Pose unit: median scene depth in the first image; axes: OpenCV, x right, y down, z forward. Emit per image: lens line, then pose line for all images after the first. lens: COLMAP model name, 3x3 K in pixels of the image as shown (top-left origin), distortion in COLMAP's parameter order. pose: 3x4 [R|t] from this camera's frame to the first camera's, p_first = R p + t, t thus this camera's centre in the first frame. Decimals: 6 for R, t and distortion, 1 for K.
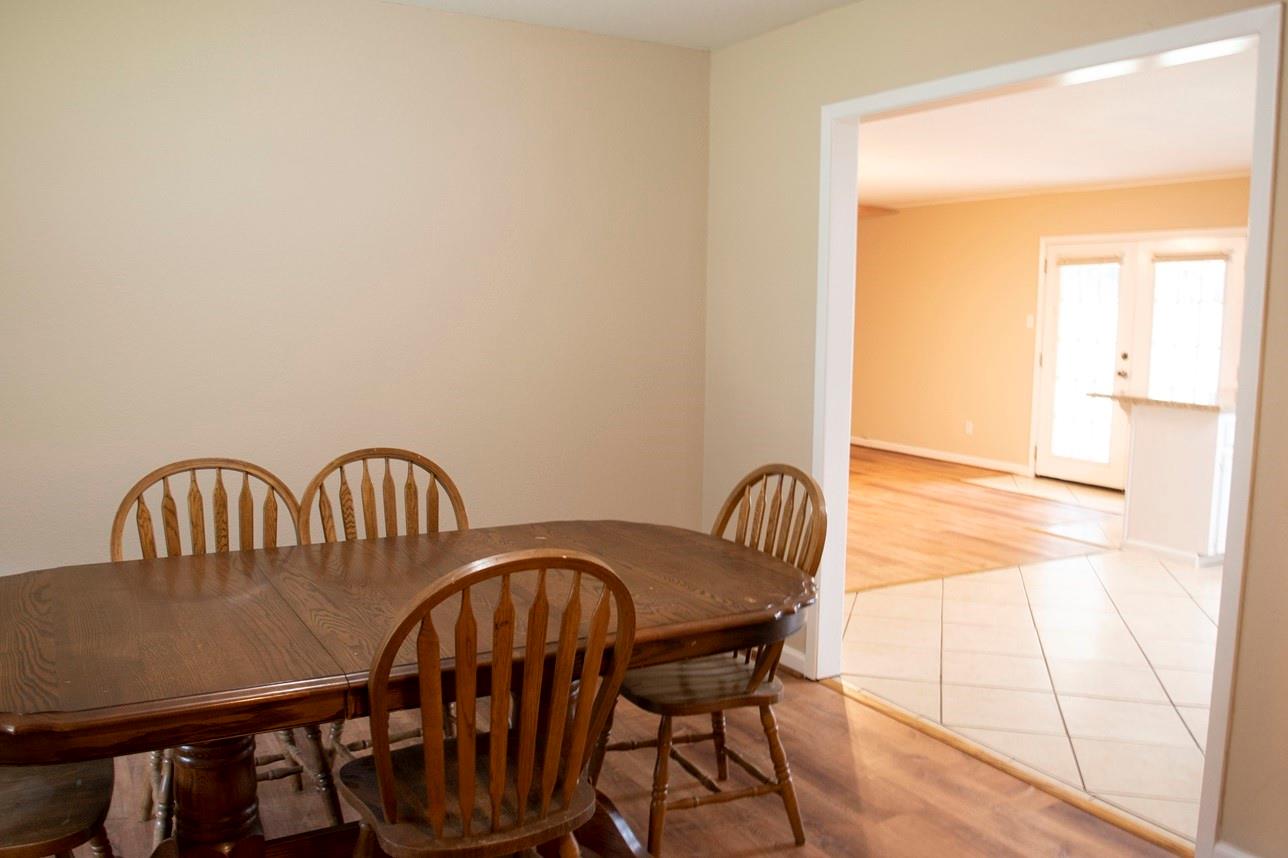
lens RADIAL K [[1028.4, 0, 646.1], [0, 1028.4, 431.4], [0, 0, 1]] dist [-0.055996, -0.001583]
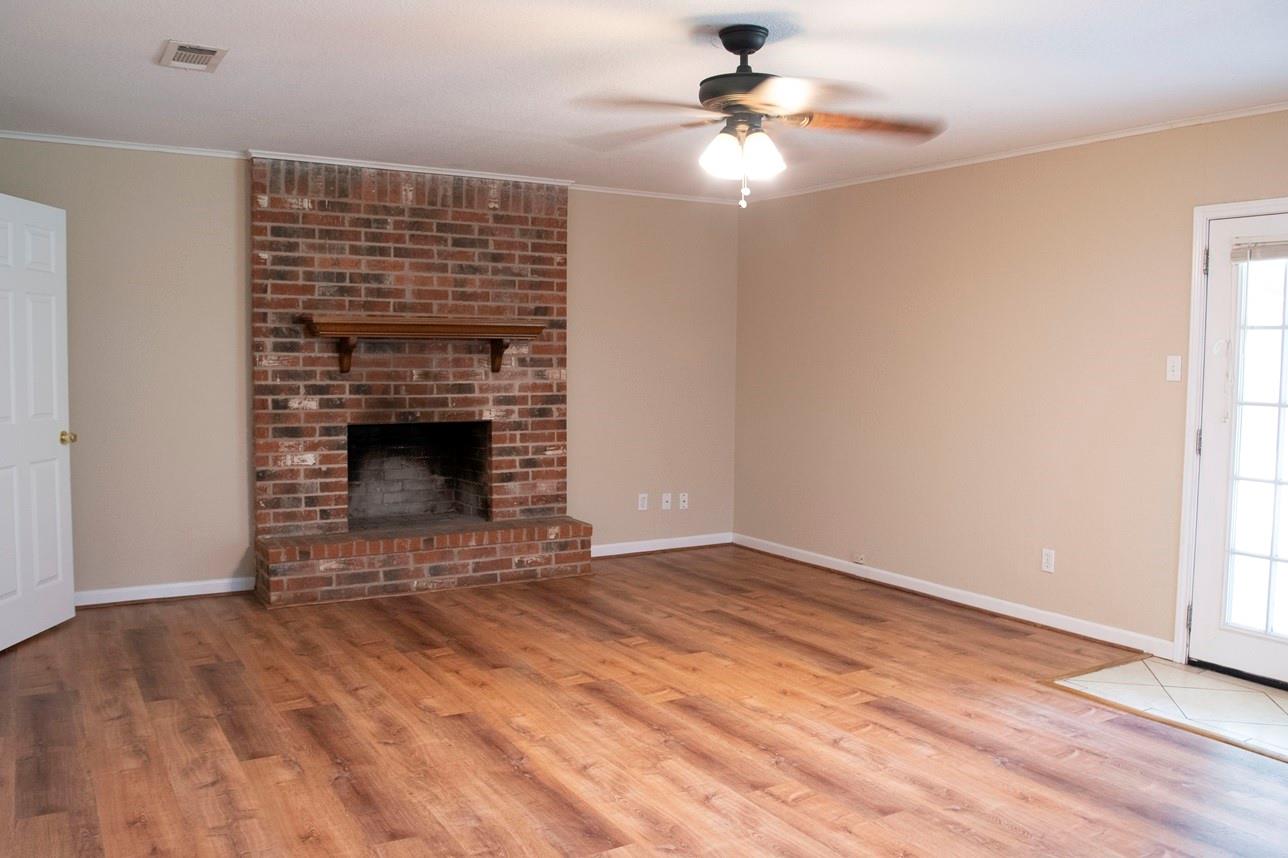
lens RADIAL K [[1028.4, 0, 642.7], [0, 1028.4, 426.4], [0, 0, 1]] dist [-0.055996, -0.001583]
pose [[0.999604, -0.009588, 0.026473, 0.090630], [0.010533, 0.999305, -0.035771, -0.062698], [-0.026111, 0.036035, 0.999009, 0.493969]]
